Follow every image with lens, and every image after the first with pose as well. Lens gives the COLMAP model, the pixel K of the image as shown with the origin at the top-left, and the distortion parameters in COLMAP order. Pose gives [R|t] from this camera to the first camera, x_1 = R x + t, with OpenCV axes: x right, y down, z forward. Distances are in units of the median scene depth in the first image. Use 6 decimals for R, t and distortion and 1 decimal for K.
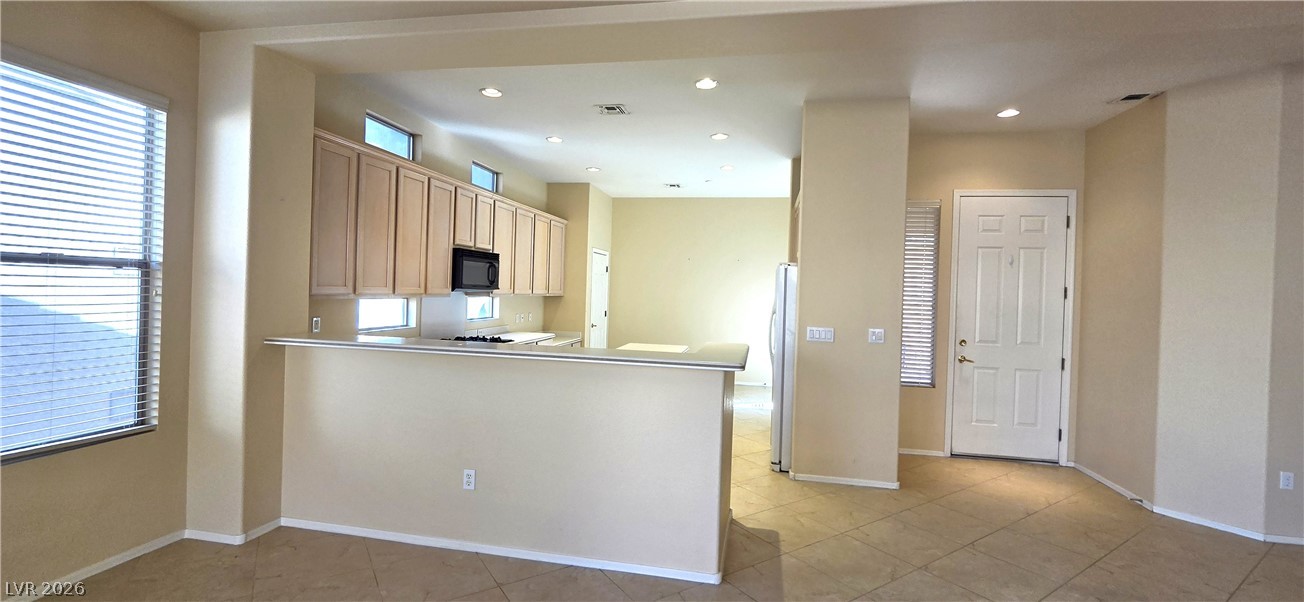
lens RADIAL K [[540.5, 0, 652.6], [0, 540.5, 296.2], [0, 0, 1]] dist [0.001668, 0.001431]
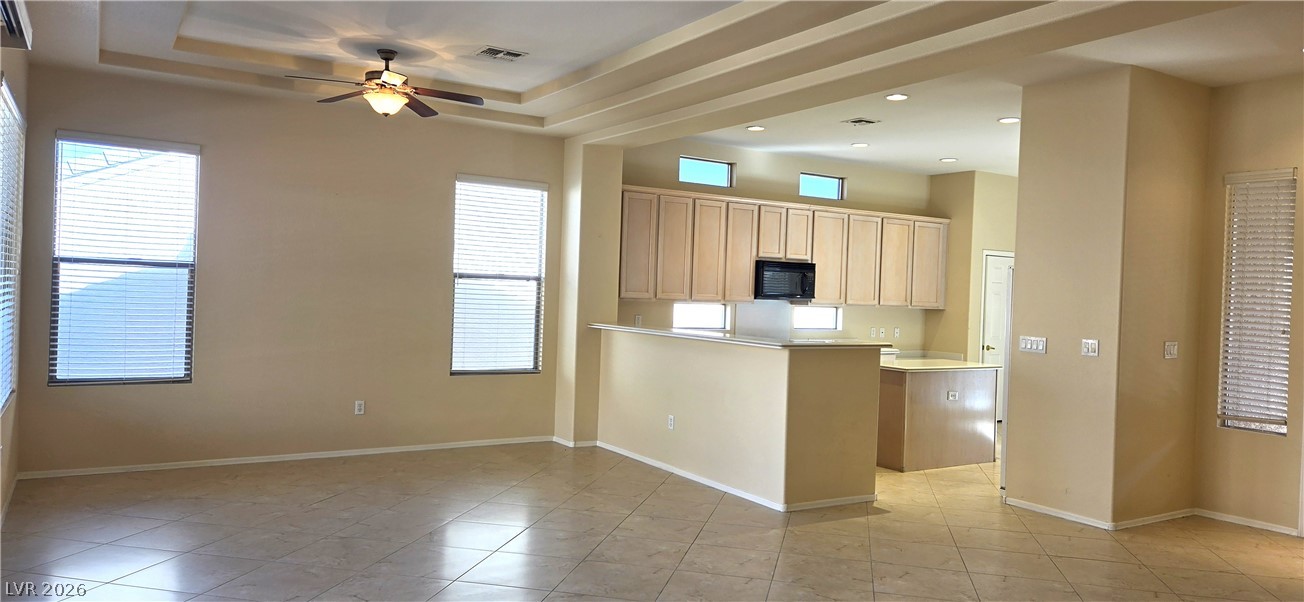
lens RADIAL K [[878.4, 0, 660.1], [0, 878.4, 312.5], [0, 0, 1]] dist [0.074971, -0.032872]
pose [[0.691916, 0.012852, -0.721864, 0.937164], [-0.022555, 0.999738, -0.003821, 0.035568], [0.721626, 0.018926, 0.692025, -0.464452]]
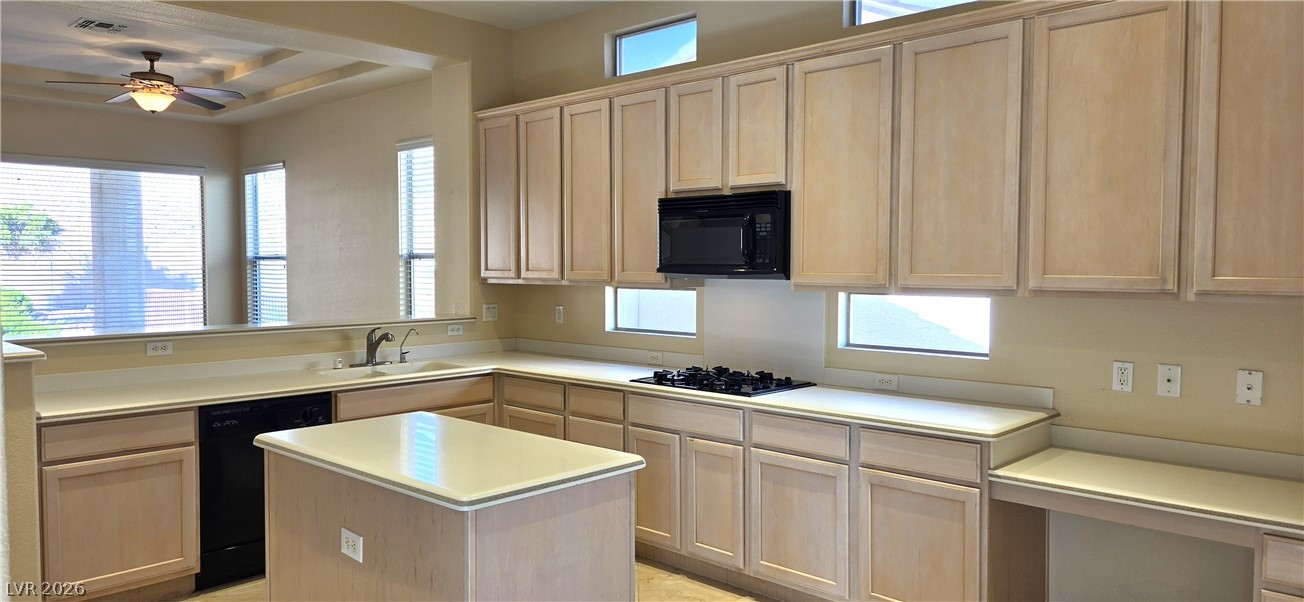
lens RADIAL K [[878.4, 0, 616.6], [0, 878.4, 304.1], [0, 0, 1]] dist [0.074971, -0.032872]
pose [[-0.548952, 0.004184, -0.835843, 0.475806], [-0.028798, 0.999299, 0.023916, -0.002438], [0.835358, 0.037199, -0.548447, 1.682135]]
